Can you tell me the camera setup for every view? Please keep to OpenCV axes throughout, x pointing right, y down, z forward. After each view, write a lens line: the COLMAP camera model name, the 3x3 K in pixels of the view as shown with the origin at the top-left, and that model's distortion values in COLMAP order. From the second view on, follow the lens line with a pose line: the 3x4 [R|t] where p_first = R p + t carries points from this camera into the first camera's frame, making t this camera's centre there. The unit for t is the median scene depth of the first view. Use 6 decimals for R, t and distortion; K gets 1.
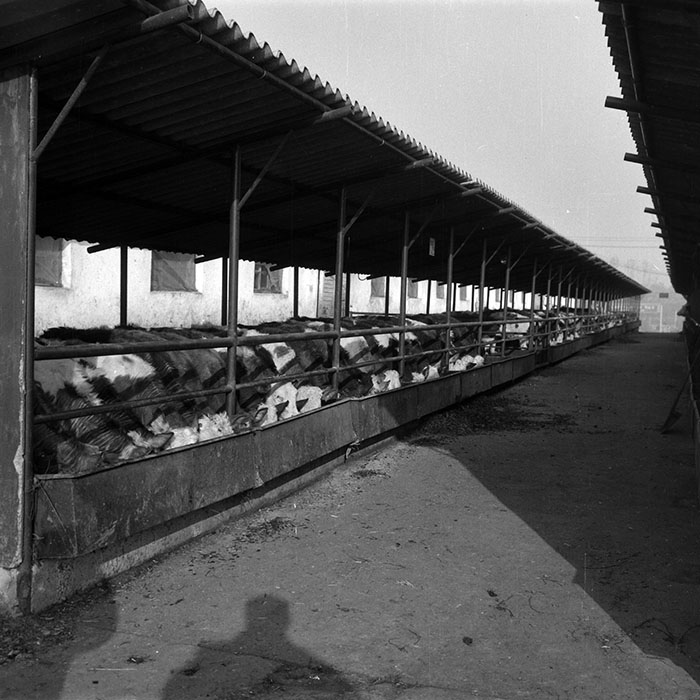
lens RADIAL K [[972.1, 0, 350.0], [0, 972.1, 350.0], [0, 0, 1]] dist [0.051272, -0.065089]
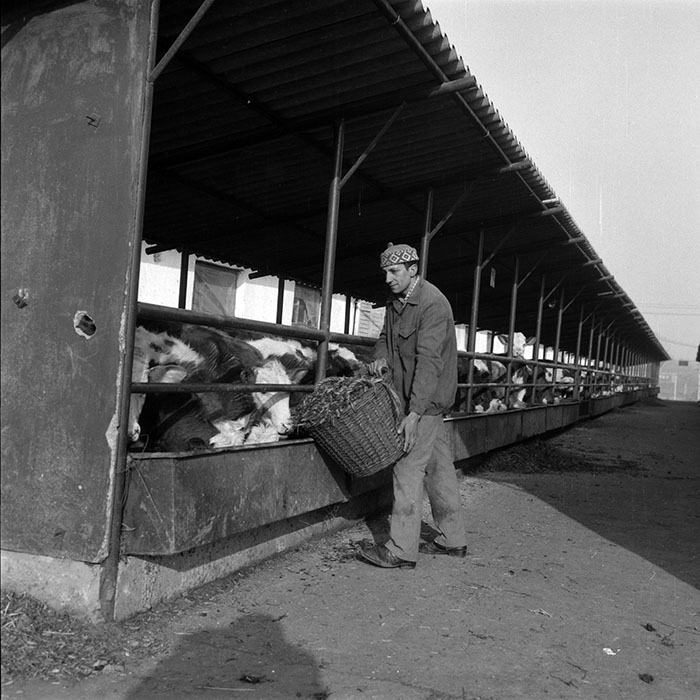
lens RADIAL K [[972.1, 0, 350.0], [0, 972.1, 350.0], [0, 0, 1]] dist [0.051272, -0.065089]
pose [[0.999031, 0.043622, -0.005801, -0.119928], [-0.043897, 0.997130, -0.061689, 0.075878], [0.003093, 0.061884, 0.998079, 0.145619]]
